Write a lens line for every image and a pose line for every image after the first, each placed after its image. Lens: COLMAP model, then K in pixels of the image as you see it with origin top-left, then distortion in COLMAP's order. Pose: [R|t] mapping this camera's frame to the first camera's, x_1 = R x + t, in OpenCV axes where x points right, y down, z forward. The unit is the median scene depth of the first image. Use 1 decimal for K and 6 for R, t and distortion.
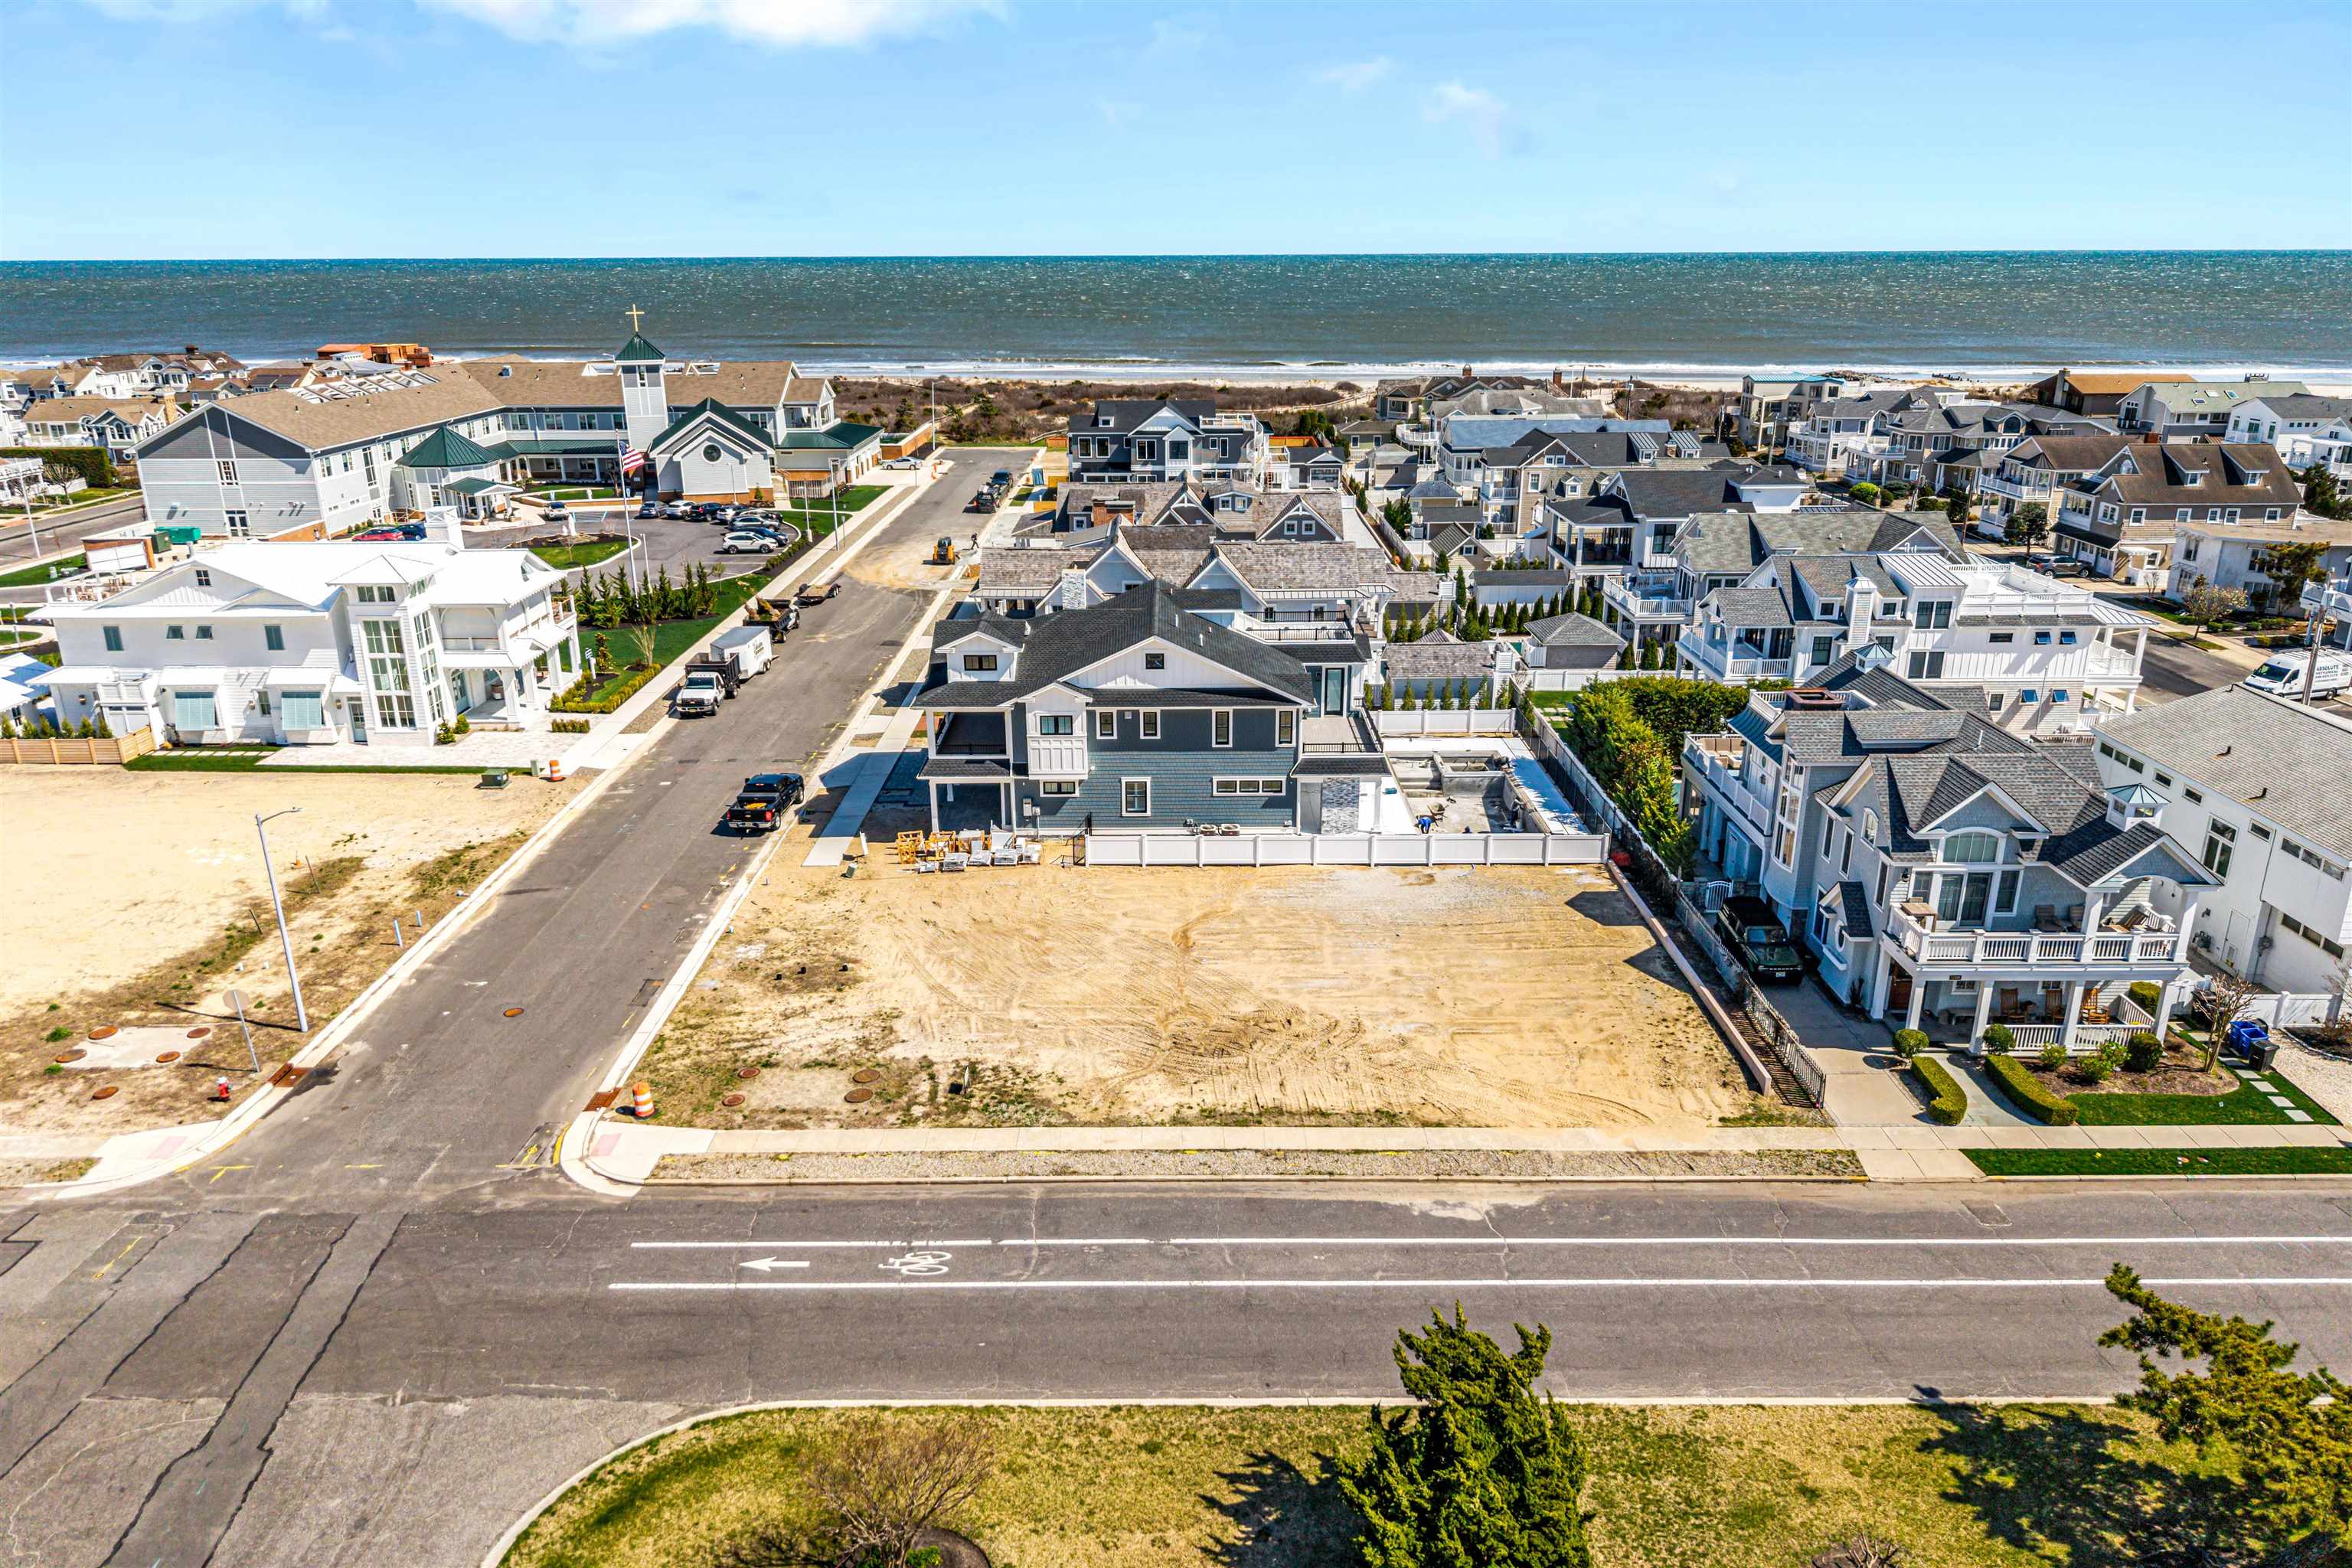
lens RADIAL K [[1563.1, 0, 1172.8], [0, 1563.1, 807.8], [0, 0, 1]] dist [0.055440, -0.062290]
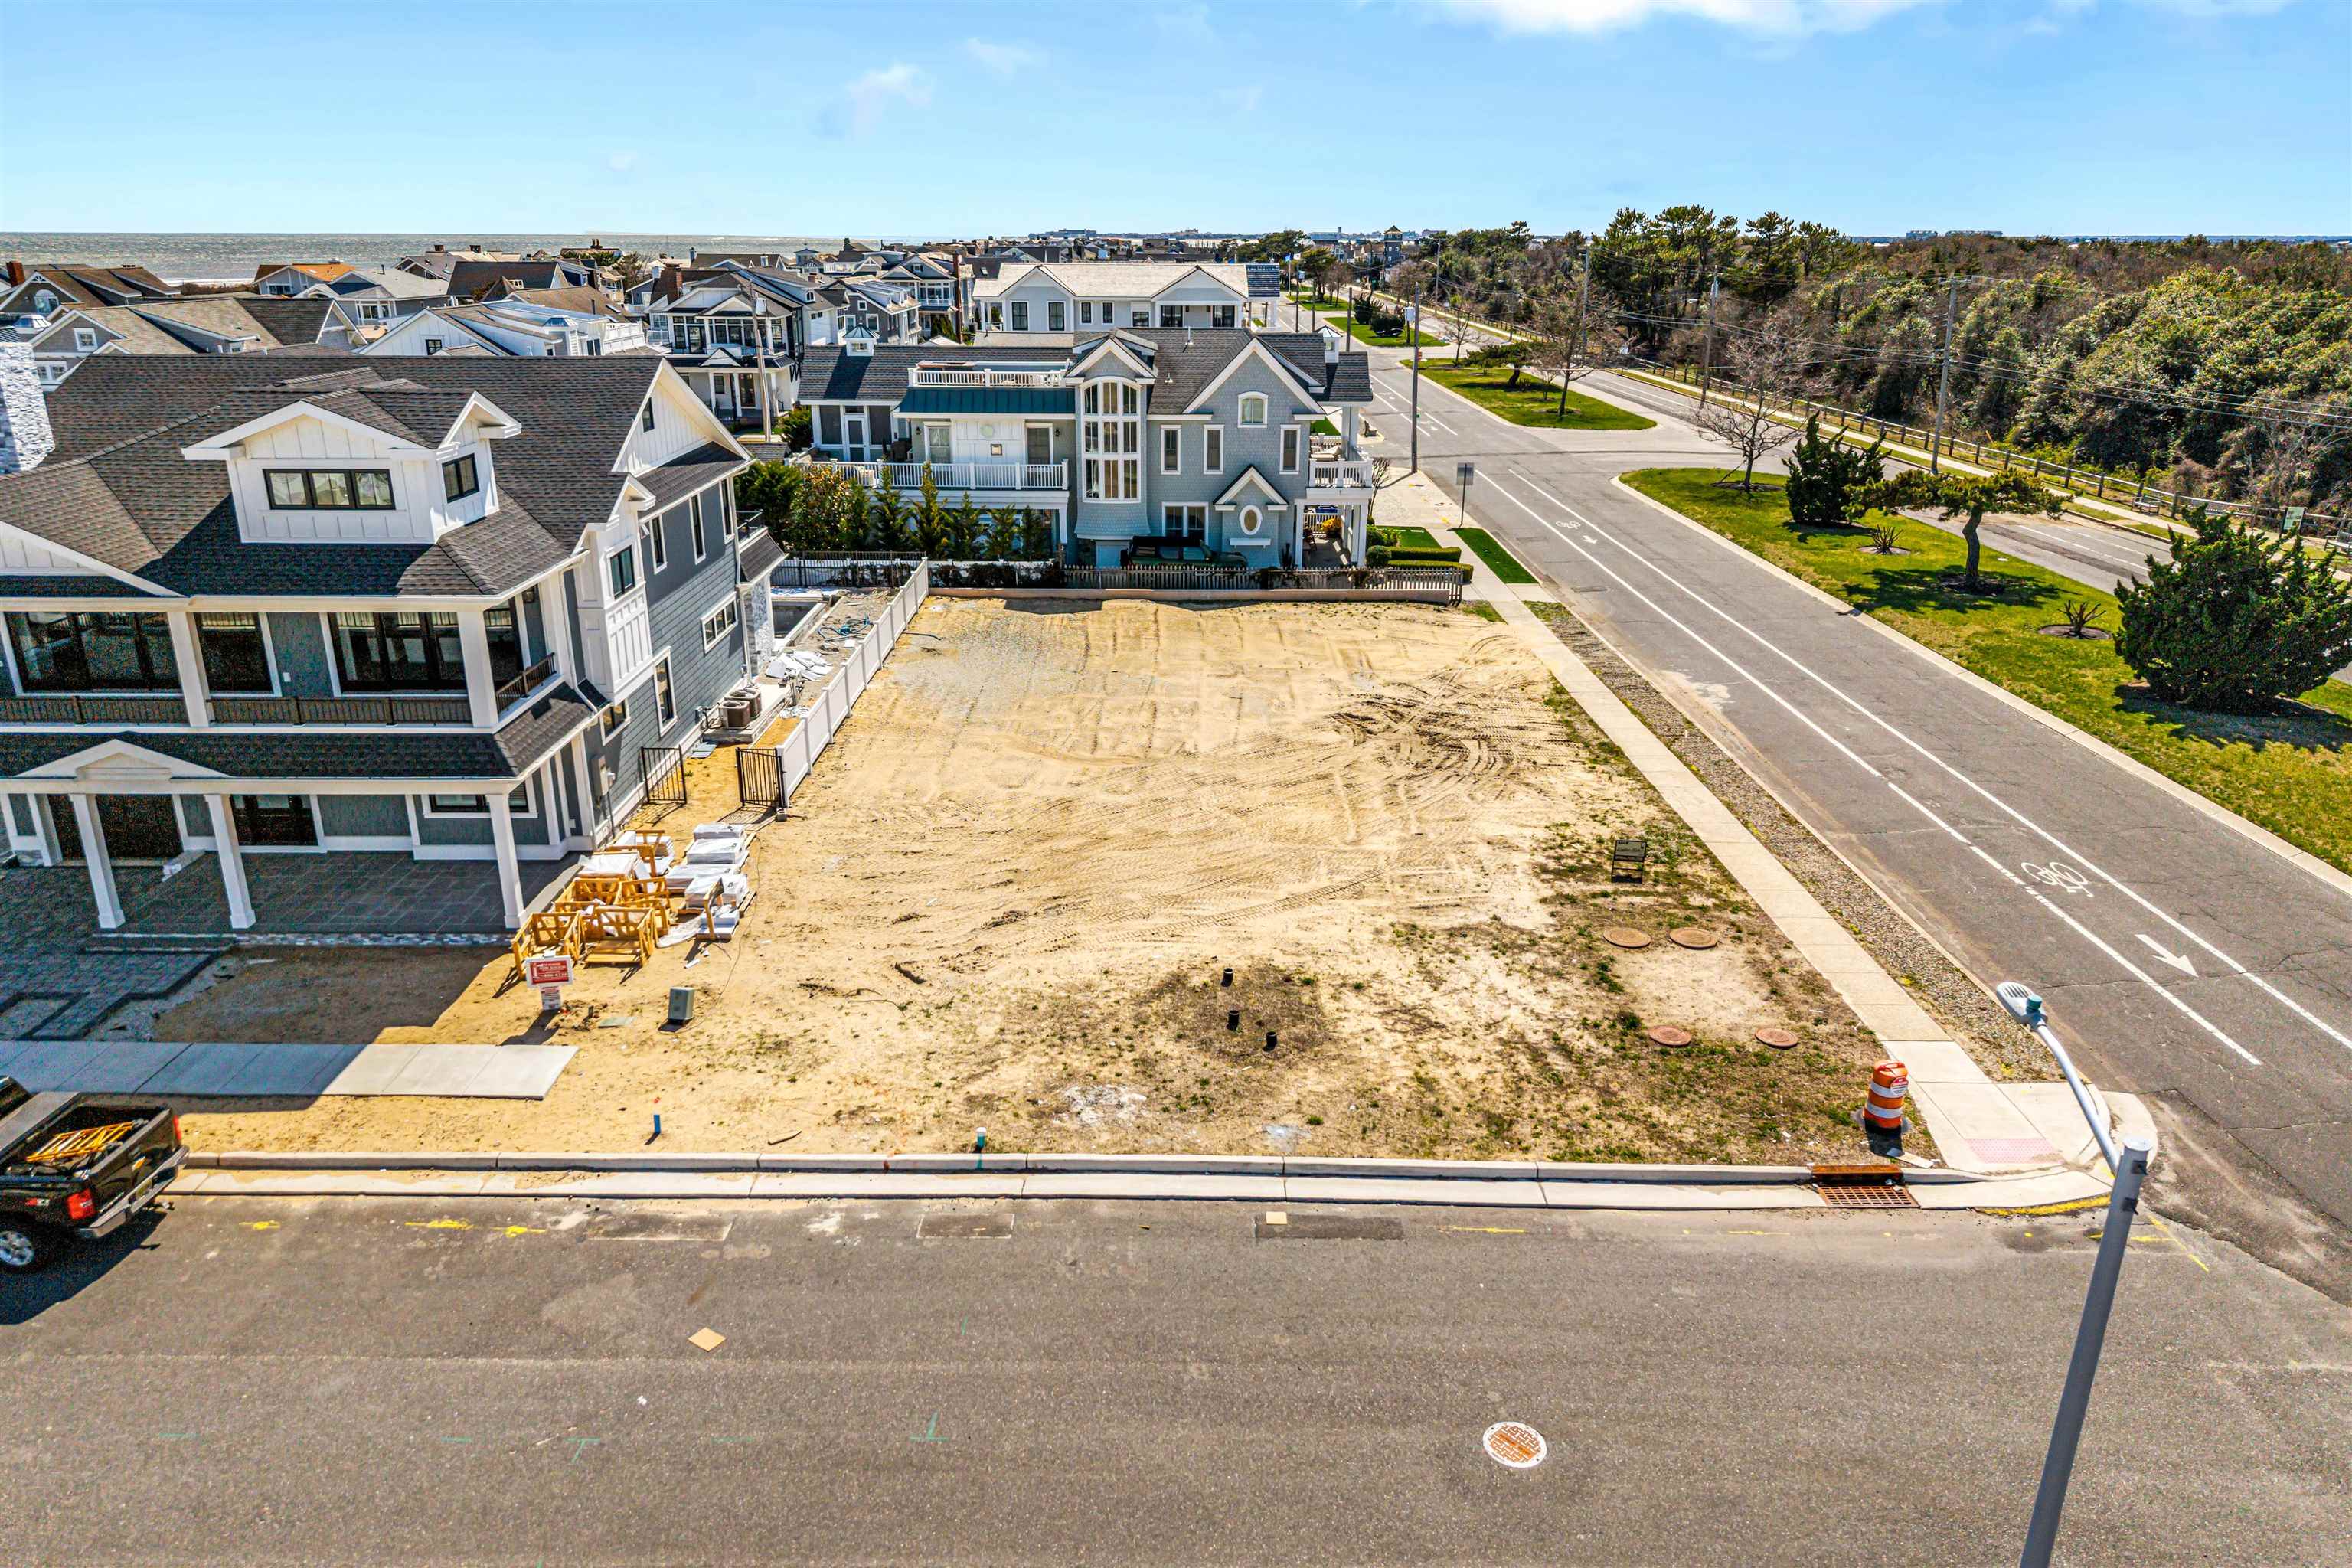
lens RADIAL K [[1574.3, 0, 1170.4], [0, 1574.3, 814.2], [0, 0, 1]] dist [0.046152, -0.060482]
pose [[-0.001117, -0.339884, 0.940467, -0.543252], [0.330978, 0.887335, 0.321076, -0.085772], [-0.943638, 0.311633, 0.111503, 0.798994]]
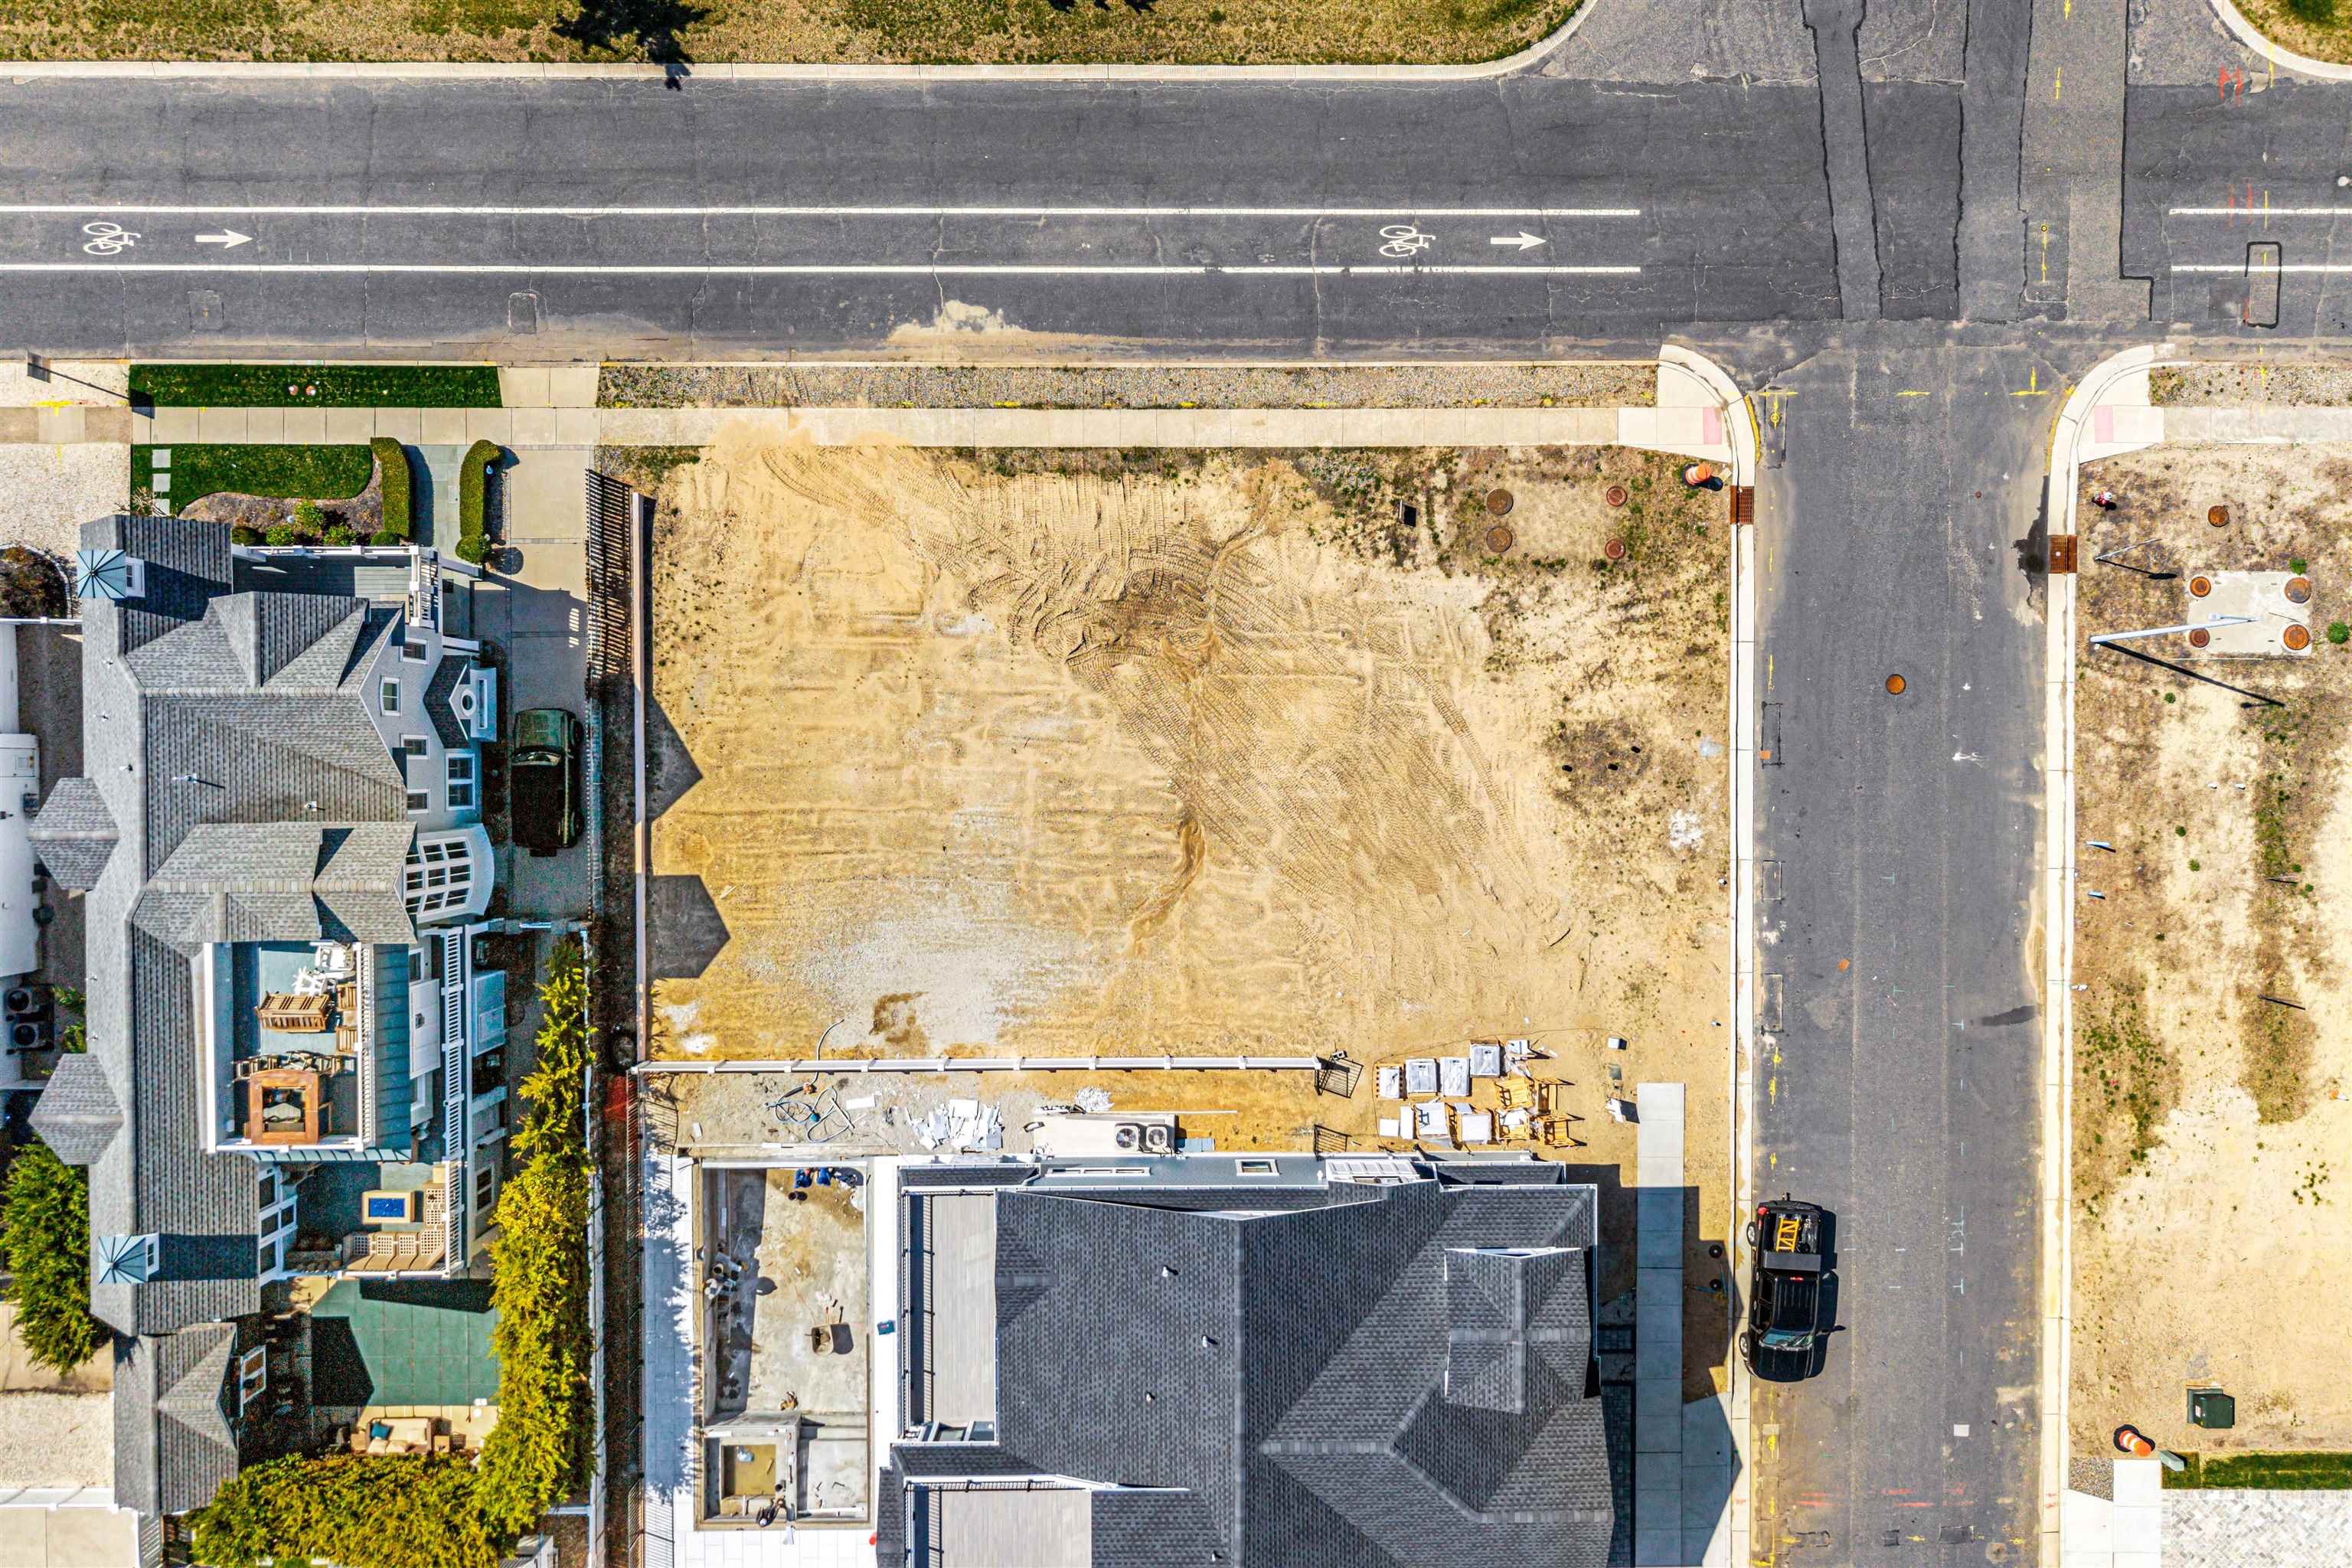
lens RADIAL K [[1563.1, 0, 1172.8], [0, 1563.1, 807.8], [0, 0, 1]] dist [0.055440, -0.062290]
pose [[-0.999989, 0.001825, -0.004360, 0.018332], [-0.004723, -0.348310, 0.937367, -0.635015], [0.000192, 0.937378, 0.348315, 0.595321]]
